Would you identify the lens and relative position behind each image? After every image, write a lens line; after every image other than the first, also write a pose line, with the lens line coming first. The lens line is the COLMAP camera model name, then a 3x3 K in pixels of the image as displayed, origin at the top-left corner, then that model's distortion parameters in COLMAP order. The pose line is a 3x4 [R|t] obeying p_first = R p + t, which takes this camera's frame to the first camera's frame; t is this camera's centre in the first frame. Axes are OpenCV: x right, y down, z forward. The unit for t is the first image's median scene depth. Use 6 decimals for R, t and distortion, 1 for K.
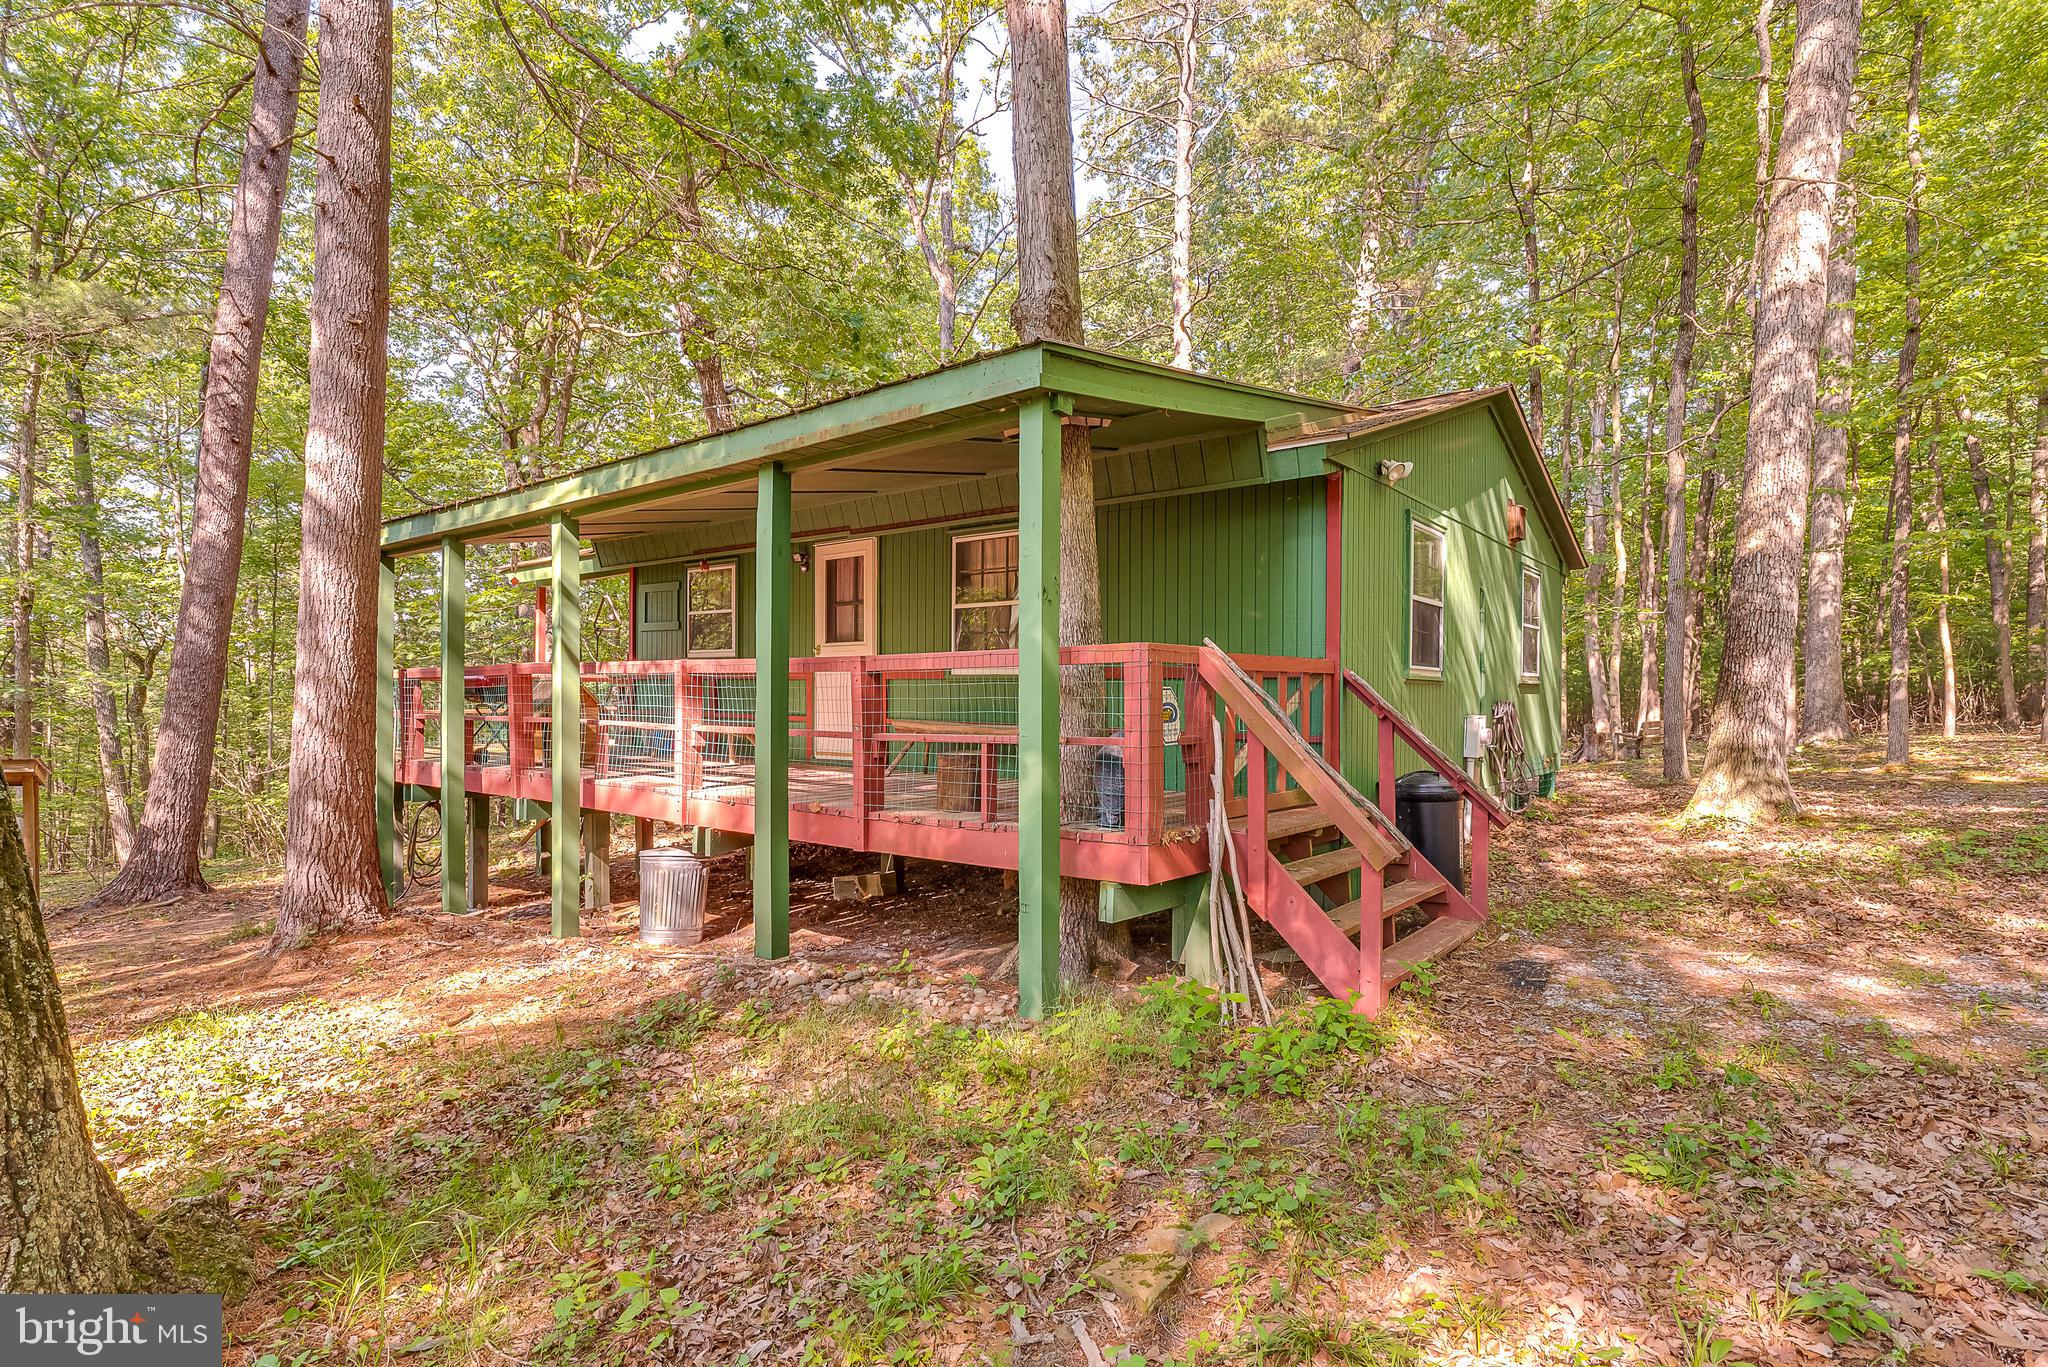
lens RADIAL K [[998.8, 0, 1024.0], [0, 998.8, 683.5], [0, 0, 1]] dist [0.000843, 0.000156]
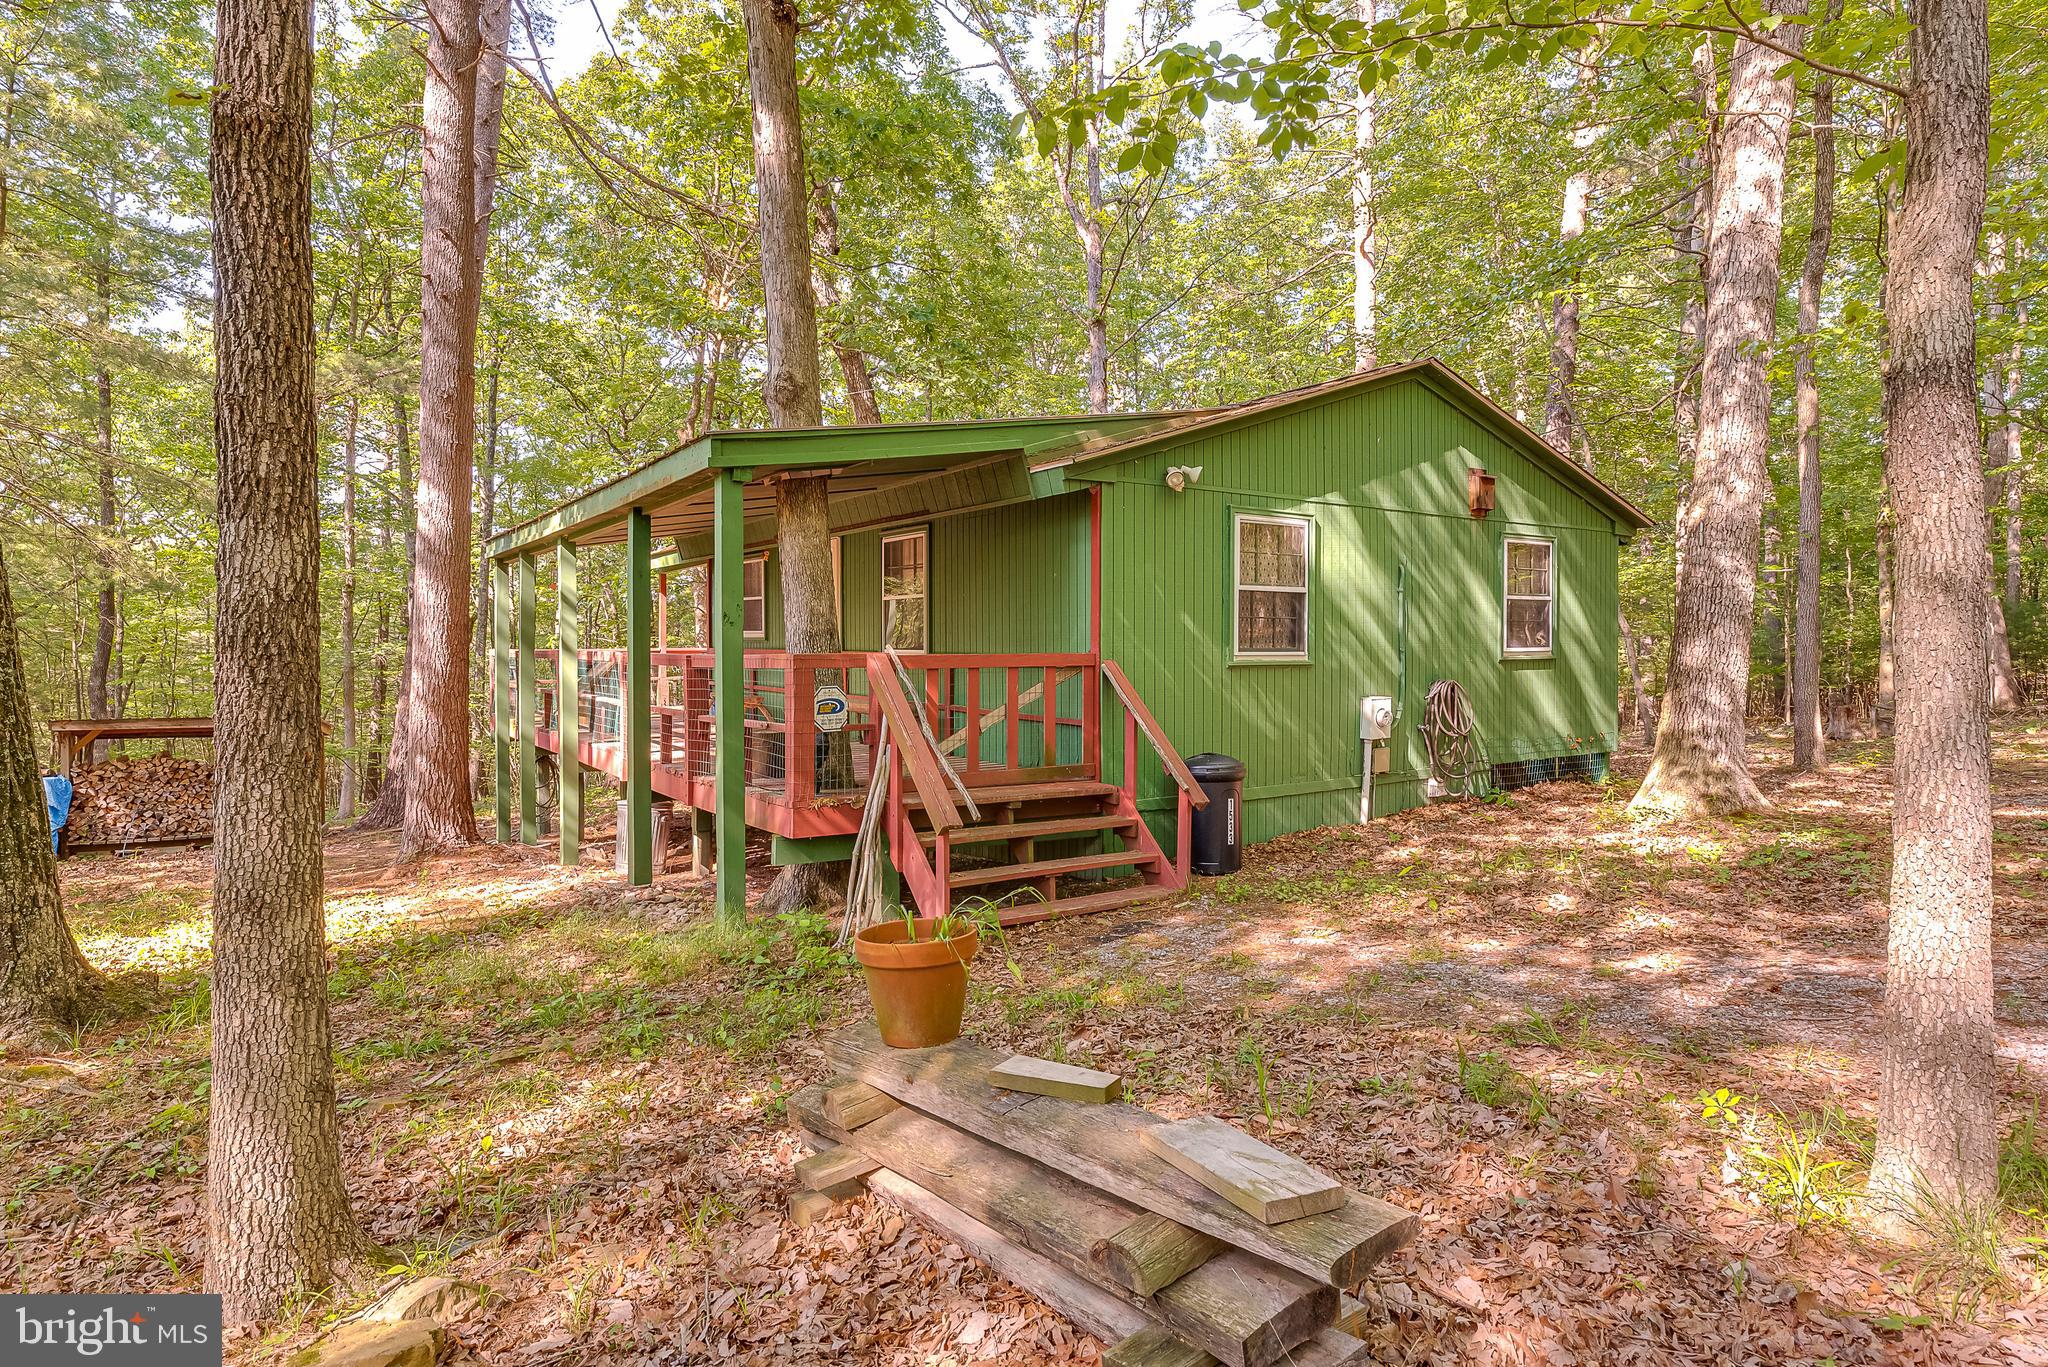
lens RADIAL K [[1105.2, 0, 1024.0], [0, 1105.2, 634.3], [0, 0, 1]] dist [0.000877, 0.000408]
pose [[0.954166, -0.007669, -0.299180, 0.513464], [0.008330, 0.999965, 0.000934, -0.040009], [0.299162, -0.003383, 0.954196, -0.180254]]
